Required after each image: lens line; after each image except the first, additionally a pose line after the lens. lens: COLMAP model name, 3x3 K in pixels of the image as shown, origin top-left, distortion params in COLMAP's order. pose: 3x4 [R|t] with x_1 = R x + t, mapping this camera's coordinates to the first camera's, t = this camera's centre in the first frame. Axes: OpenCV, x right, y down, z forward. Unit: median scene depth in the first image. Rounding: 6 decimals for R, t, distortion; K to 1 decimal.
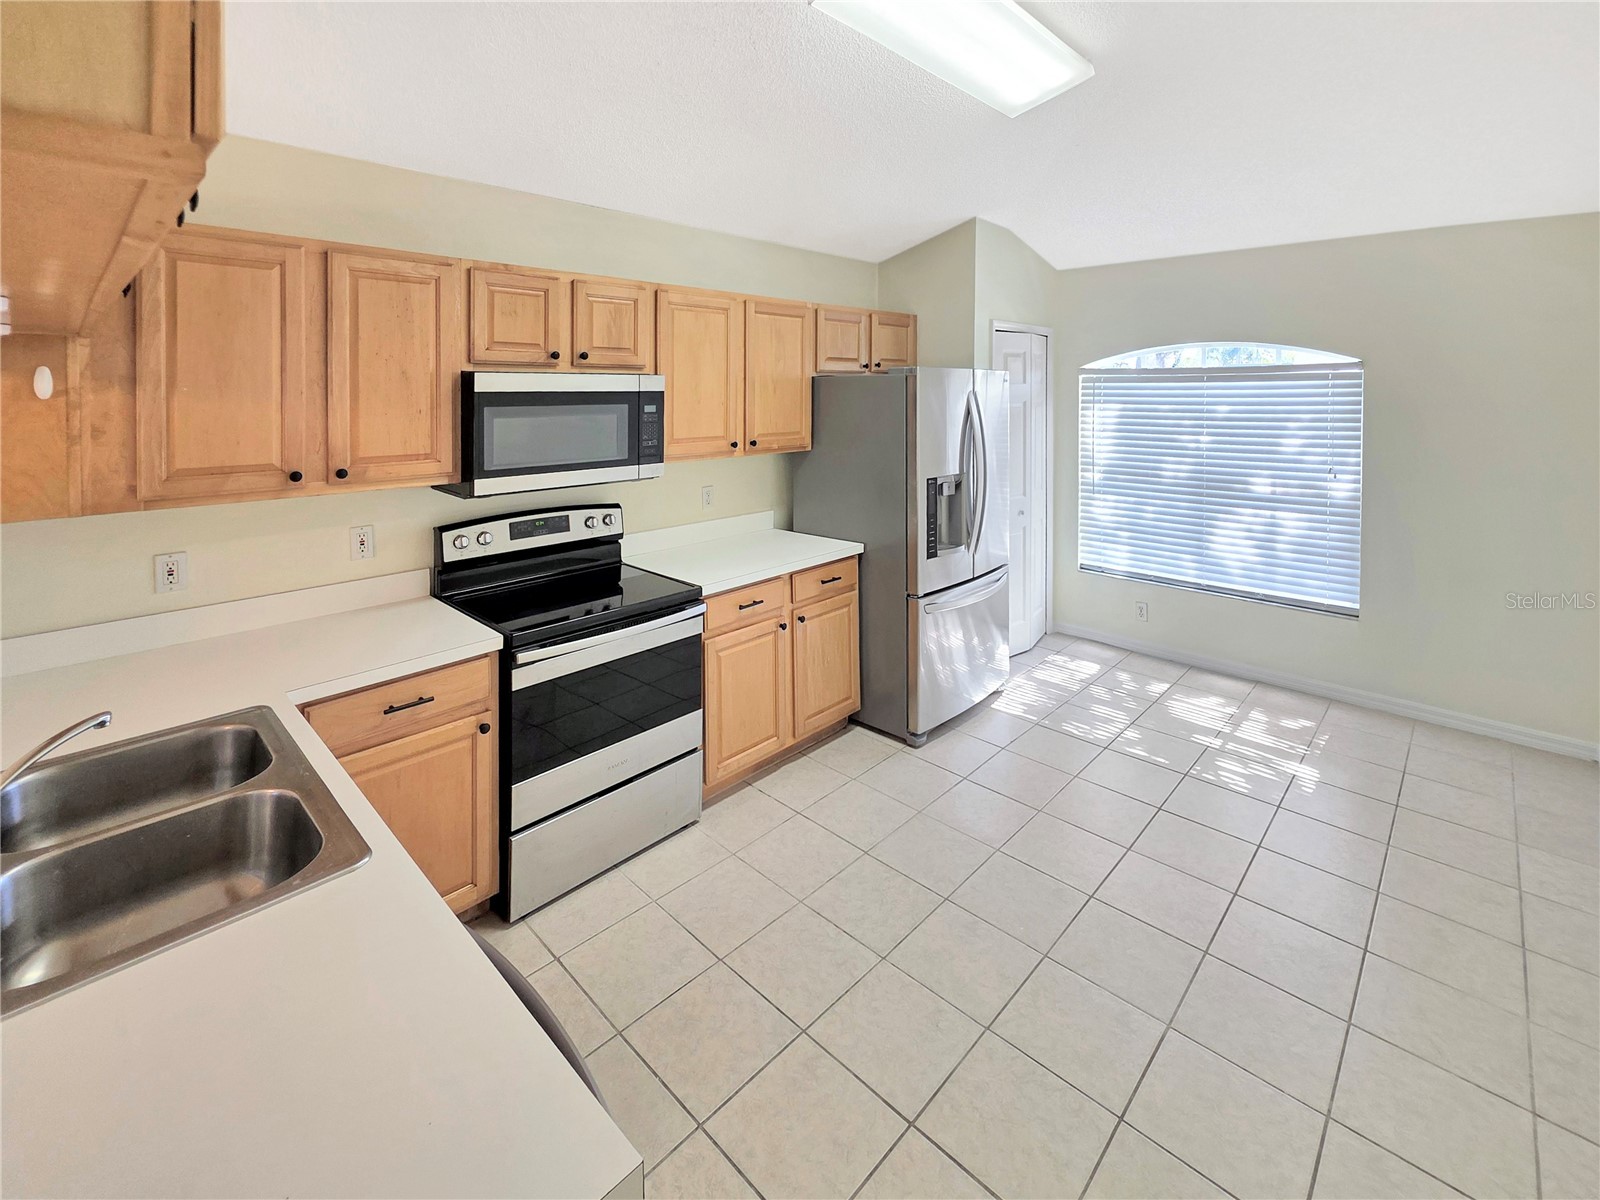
lens RADIAL K [[715.2, 0, 798.2], [0, 715.2, 398.5], [0, 0, 1]] dist [-0.000642, 0.000127]
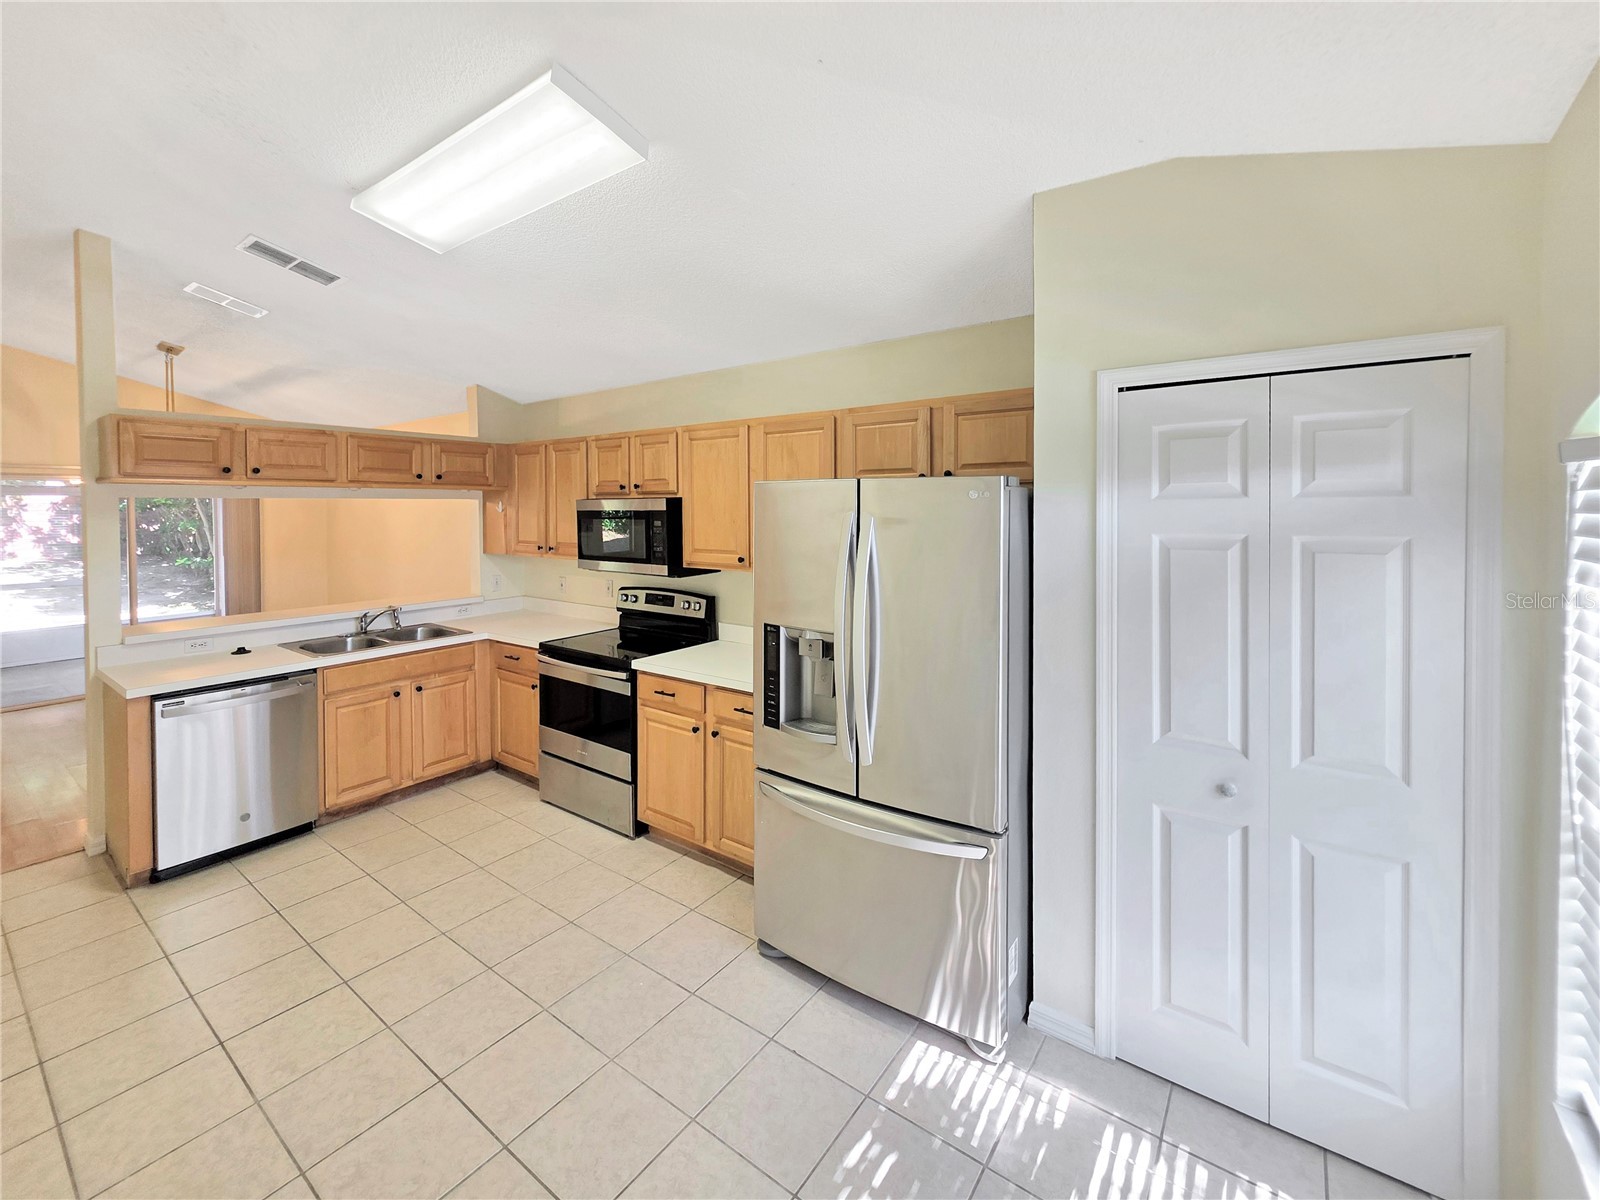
lens RADIAL K [[664.8, 0, 802.6], [0, 664.8, 512.6], [0, 0, 1]] dist [0.000439, -0.000092]
pose [[0.144973, 0.013156, -0.989348, 0.924000], [-0.007157, 0.999899, 0.012248, -0.019764], [0.989410, 0.005305, 0.145052, 0.947888]]
